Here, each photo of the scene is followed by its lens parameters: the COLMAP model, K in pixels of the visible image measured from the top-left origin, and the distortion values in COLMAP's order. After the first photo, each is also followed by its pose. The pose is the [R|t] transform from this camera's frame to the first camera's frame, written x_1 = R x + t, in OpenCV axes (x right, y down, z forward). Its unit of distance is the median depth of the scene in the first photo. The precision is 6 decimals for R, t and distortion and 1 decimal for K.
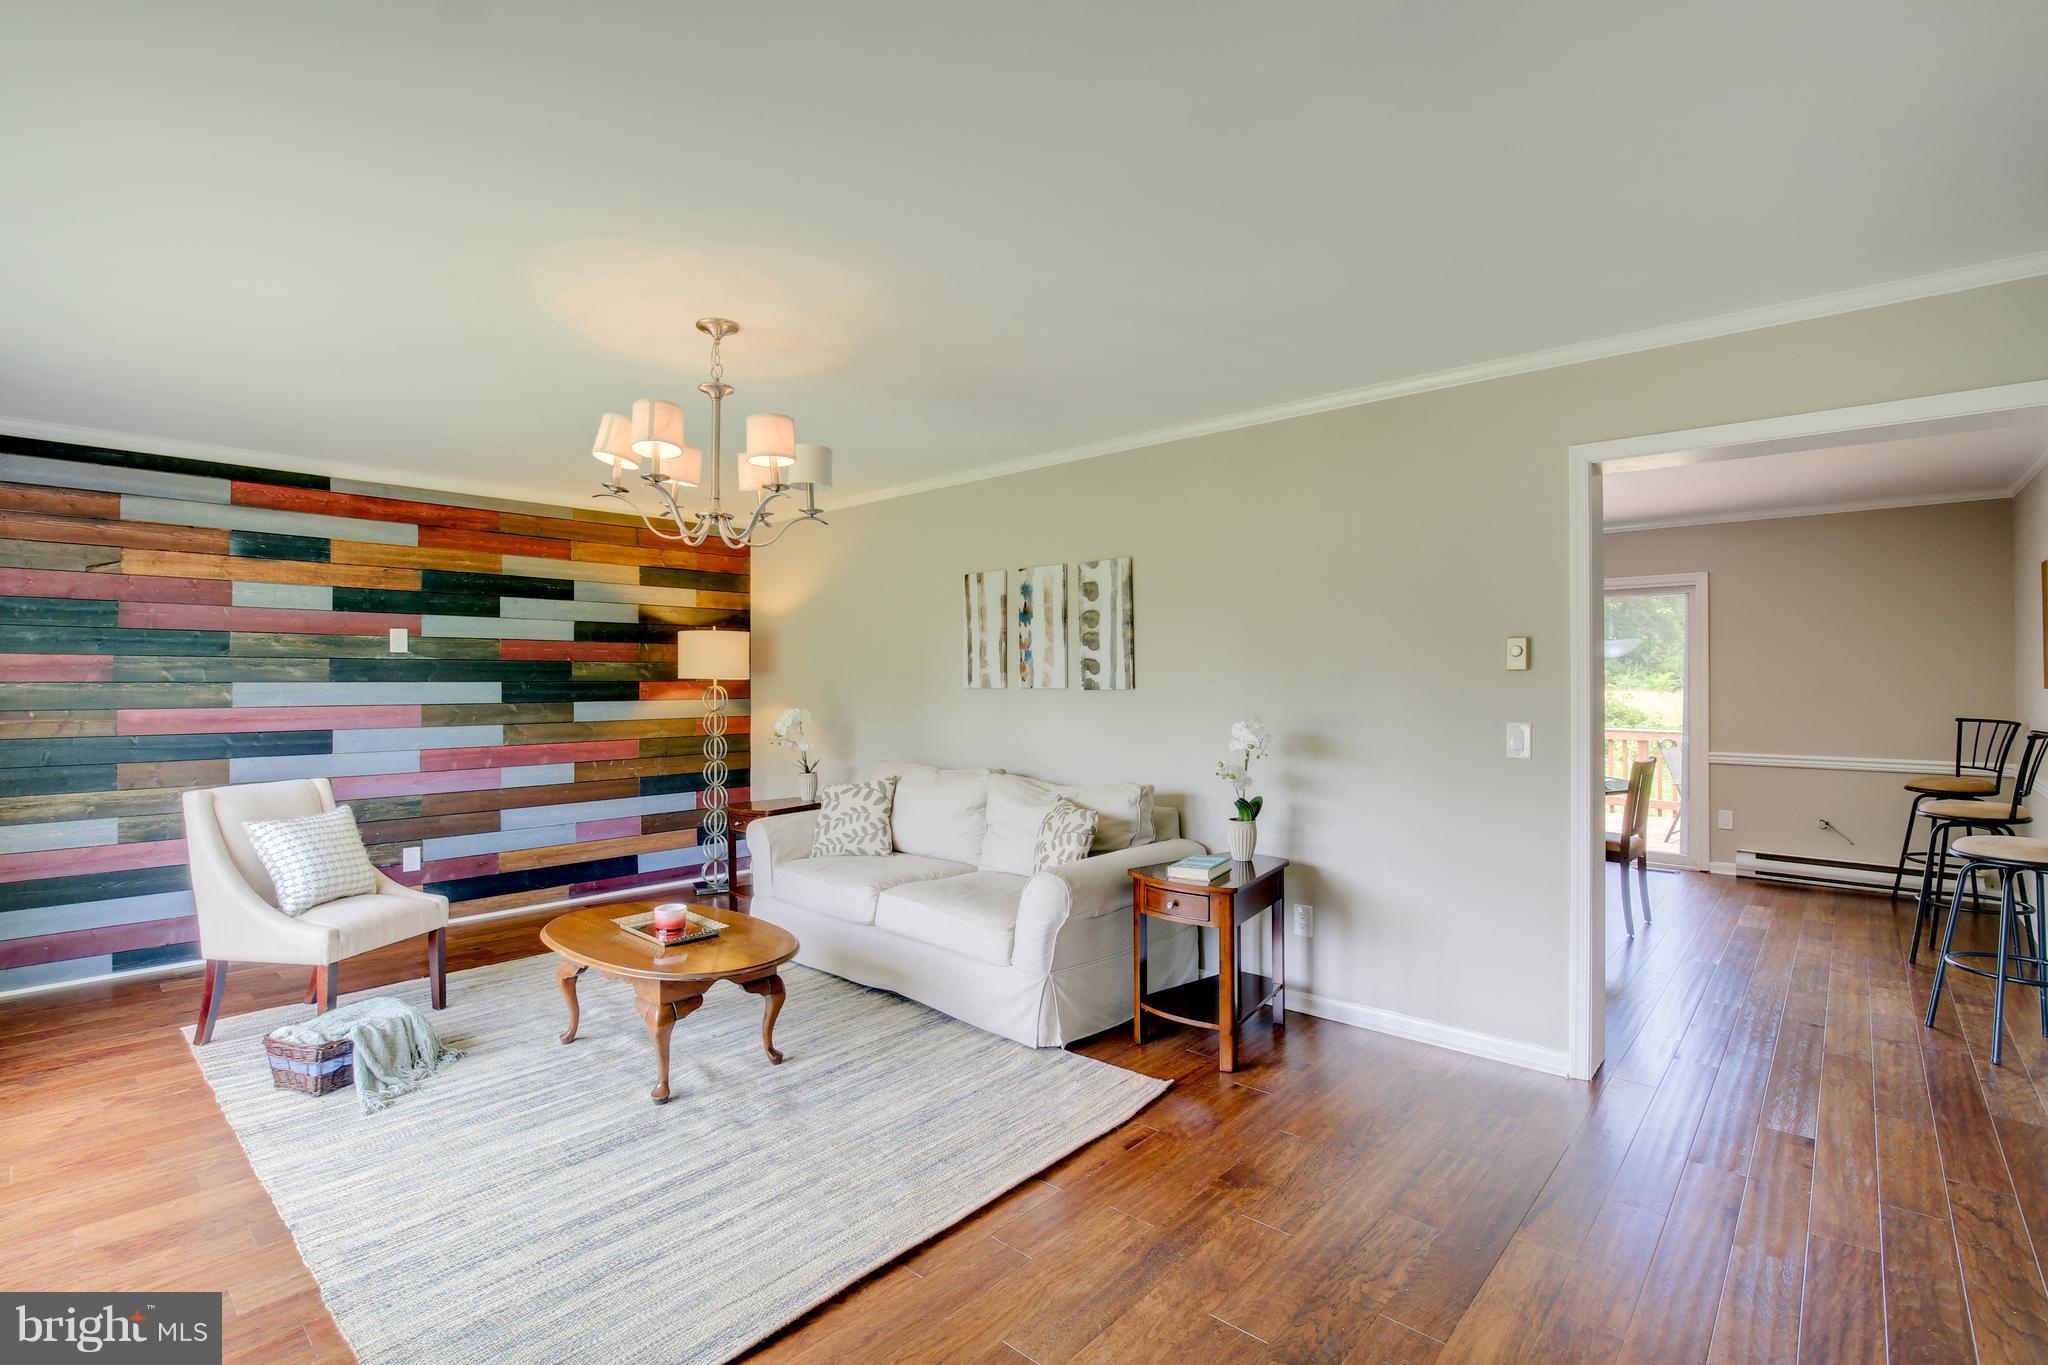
lens RADIAL K [[936.1, 0, 1029.9], [0, 936.1, 677.3], [0, 0, 1]] dist [-0.038930, 0.012424]
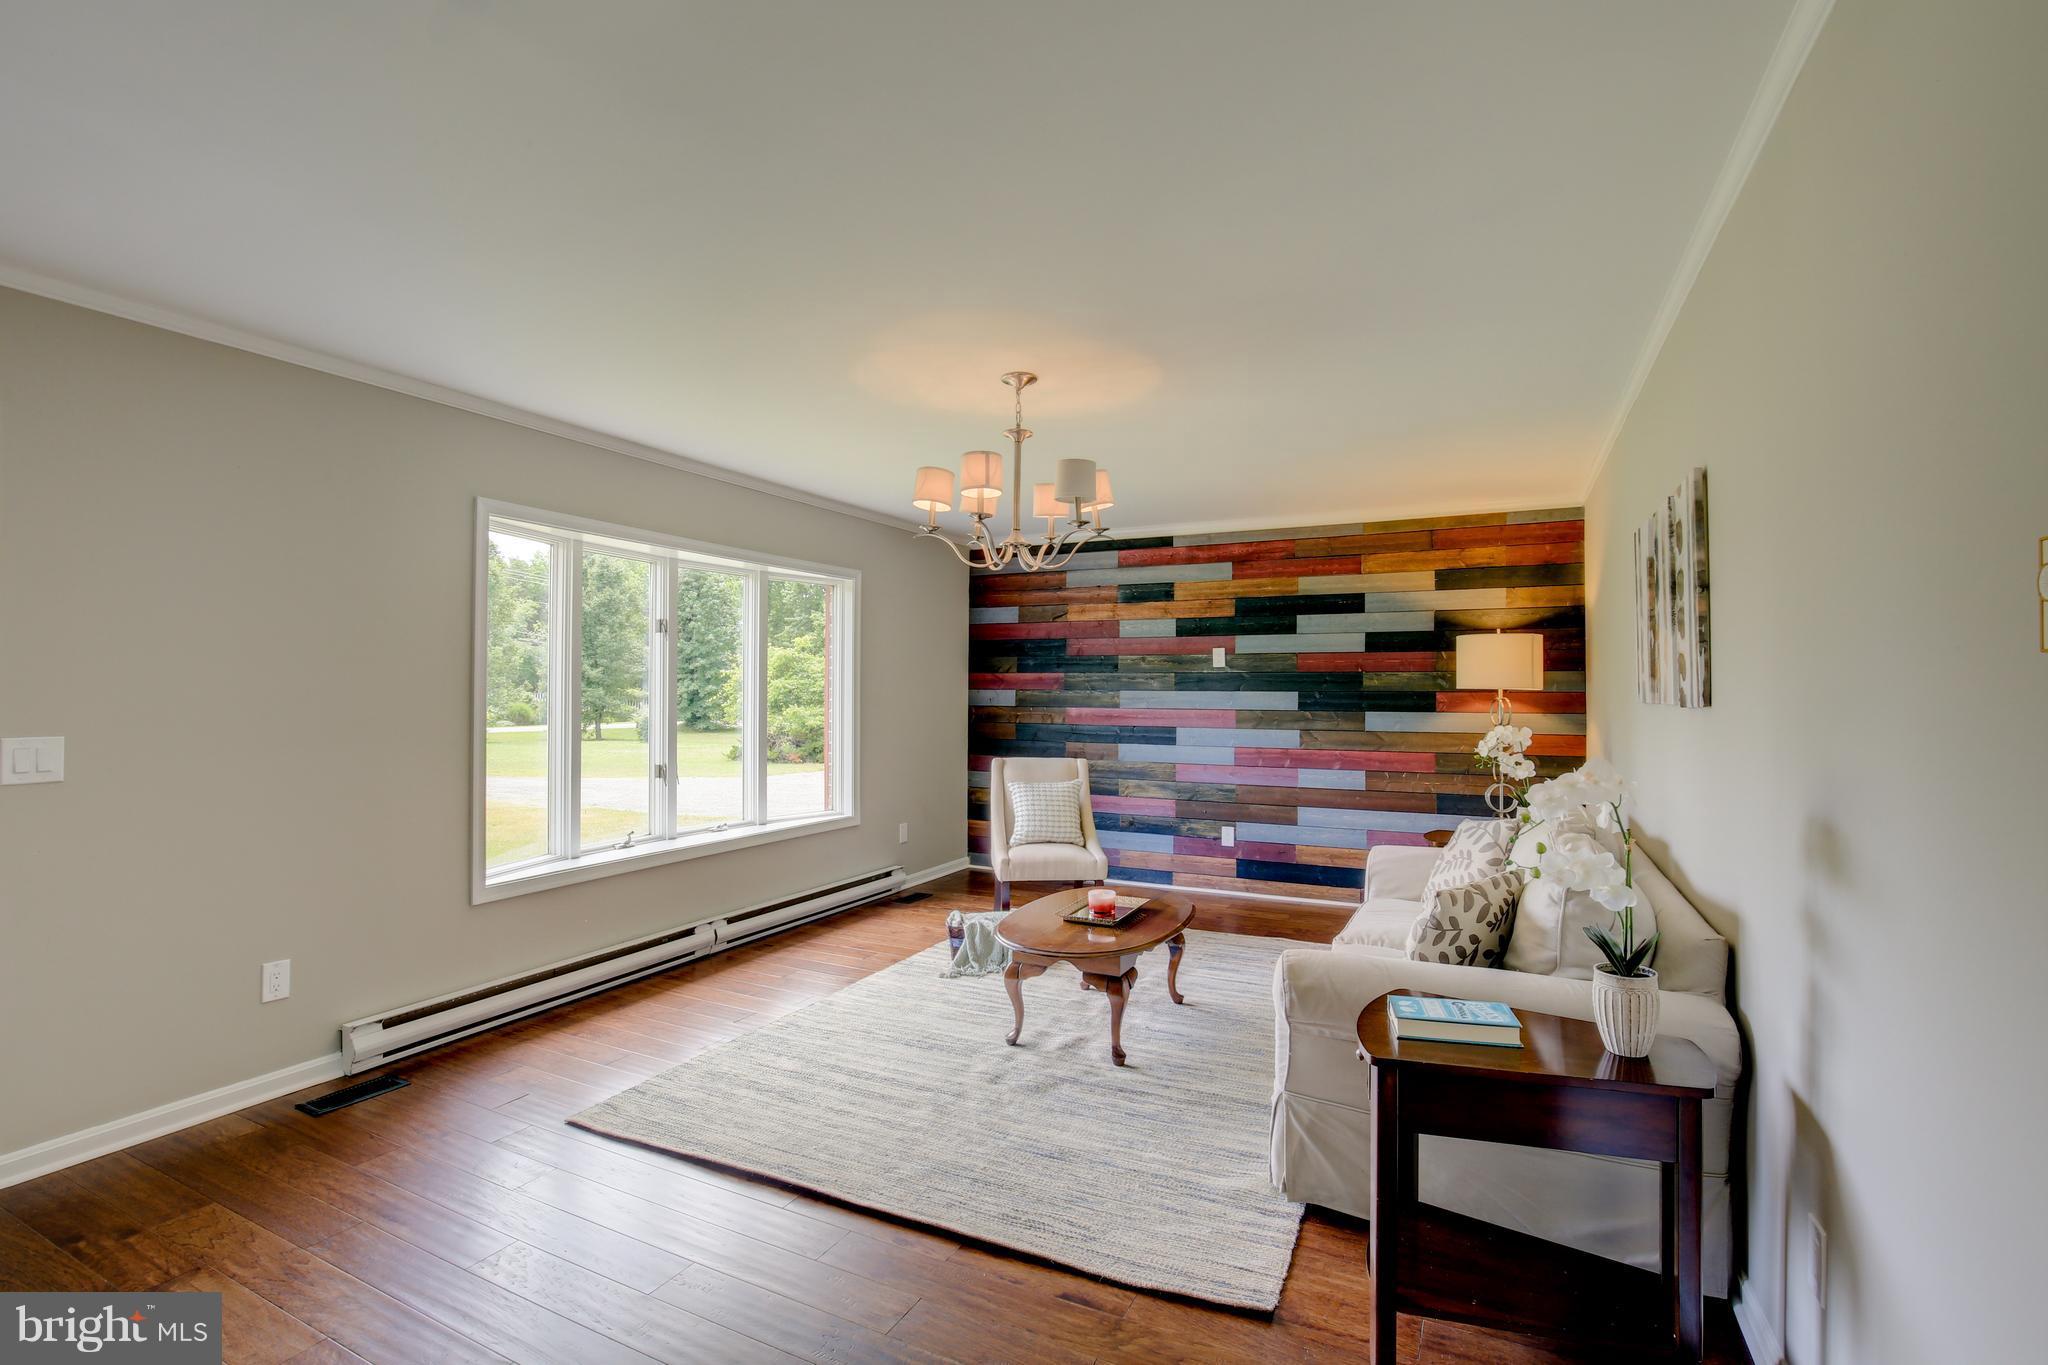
lens RADIAL K [[936.1, 0, 1029.9], [0, 936.1, 677.3], [0, 0, 1]] dist [-0.038930, 0.012424]
pose [[0.273449, -0.010657, -0.961828, 0.470628], [-0.002392, 0.999928, -0.011759, 0.002160], [0.961884, 0.005517, 0.273404, 0.428392]]
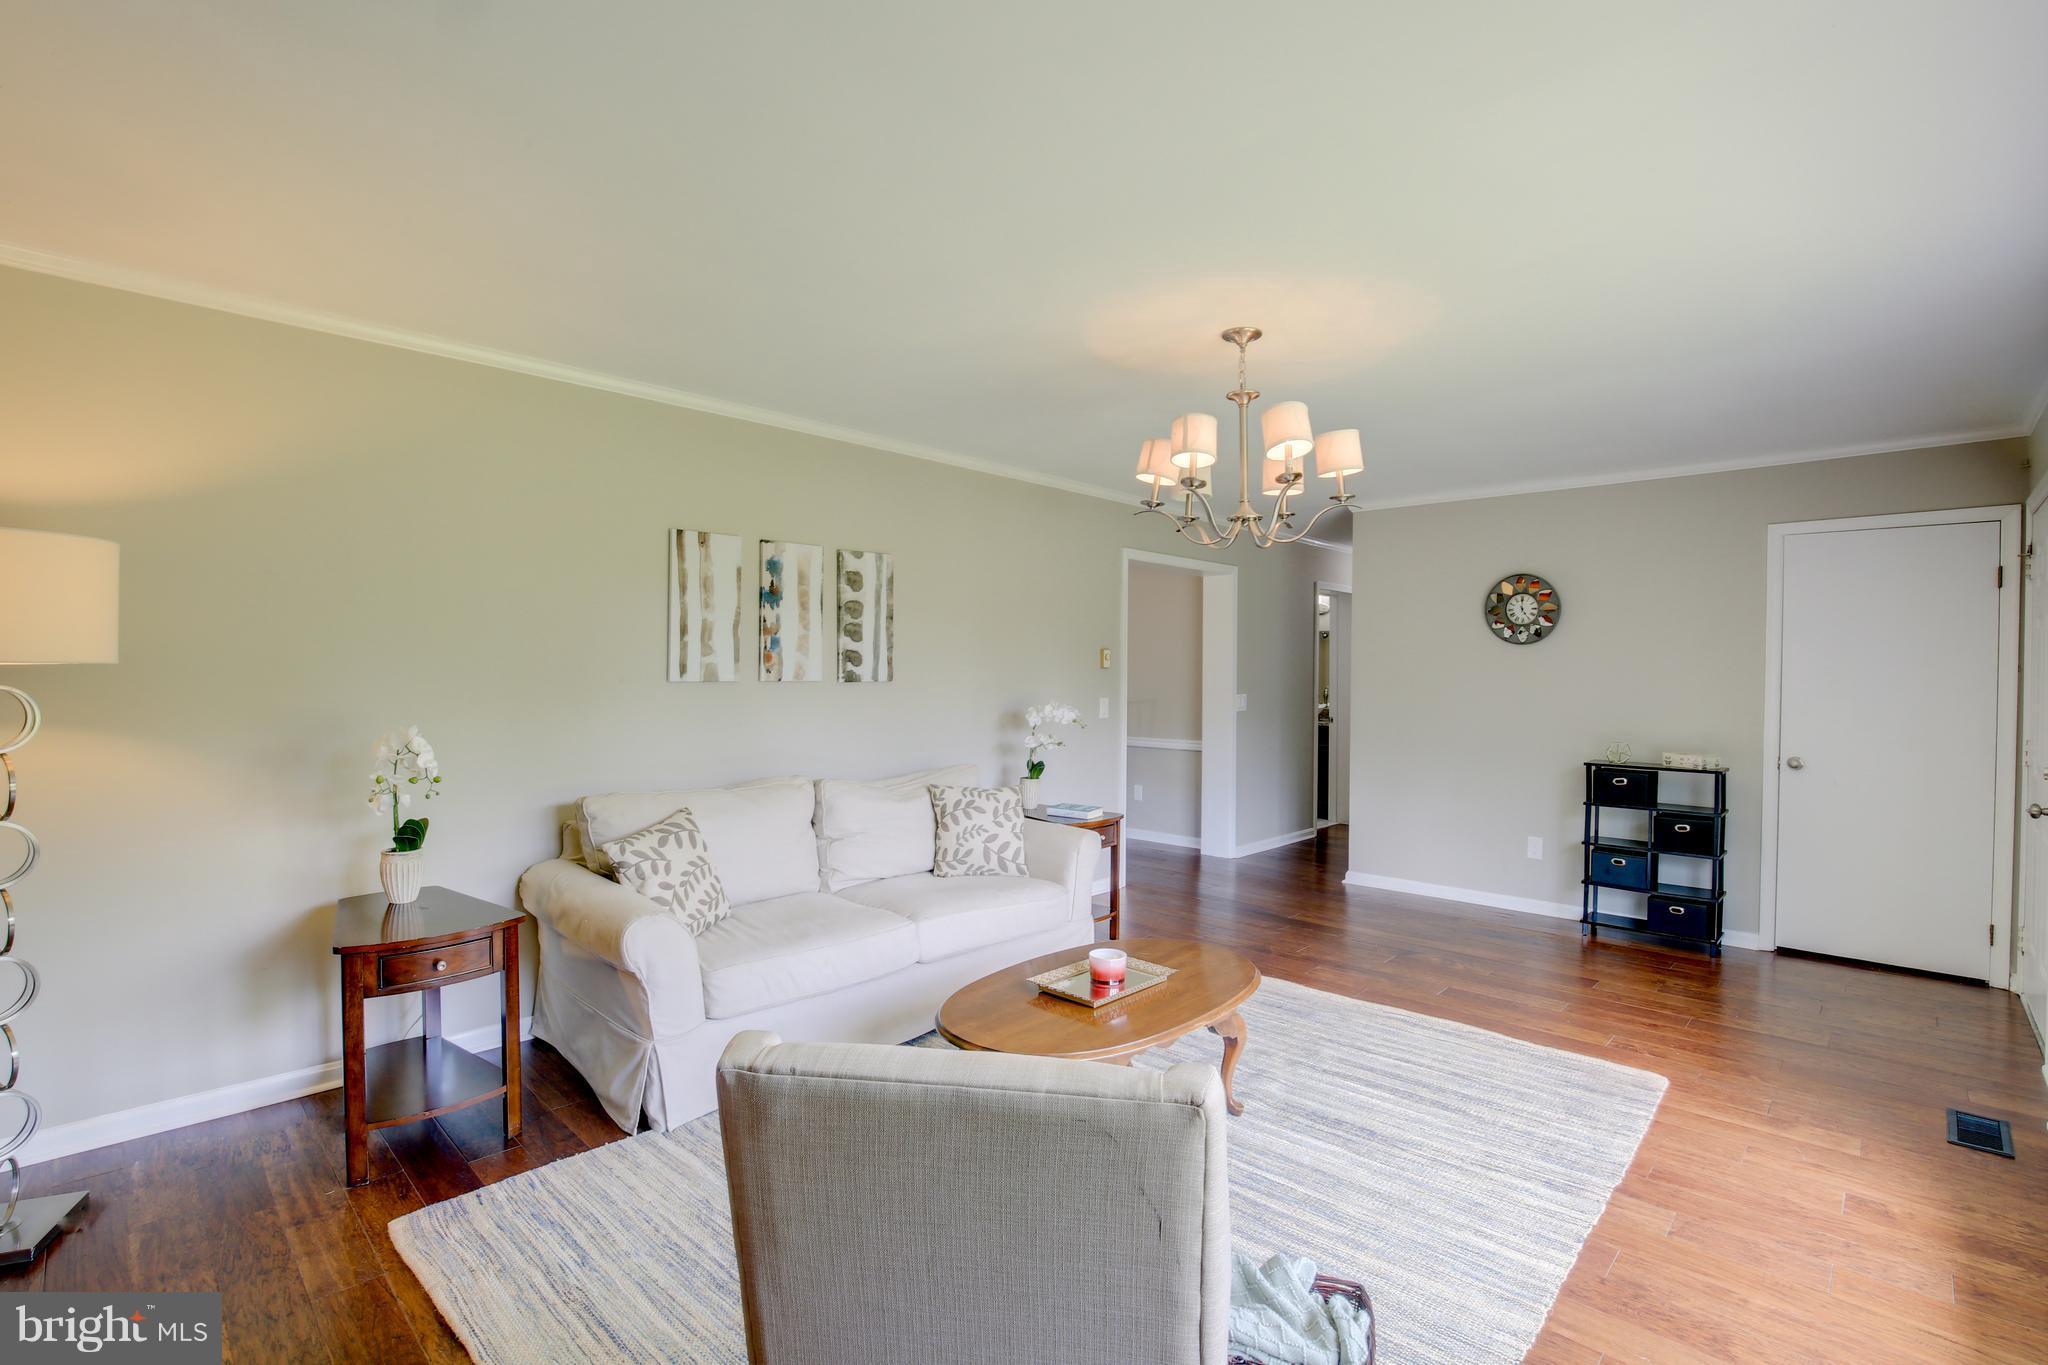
lens RADIAL K [[936.1, 0, 1029.9], [0, 936.1, 677.3], [0, 0, 1]] dist [-0.038930, 0.012424]
pose [[0.031671, -0.005103, 0.999485, -0.844689], [-0.008880, 0.999946, 0.005386, 0.001468], [-0.999459, -0.009046, 0.031624, 0.732674]]
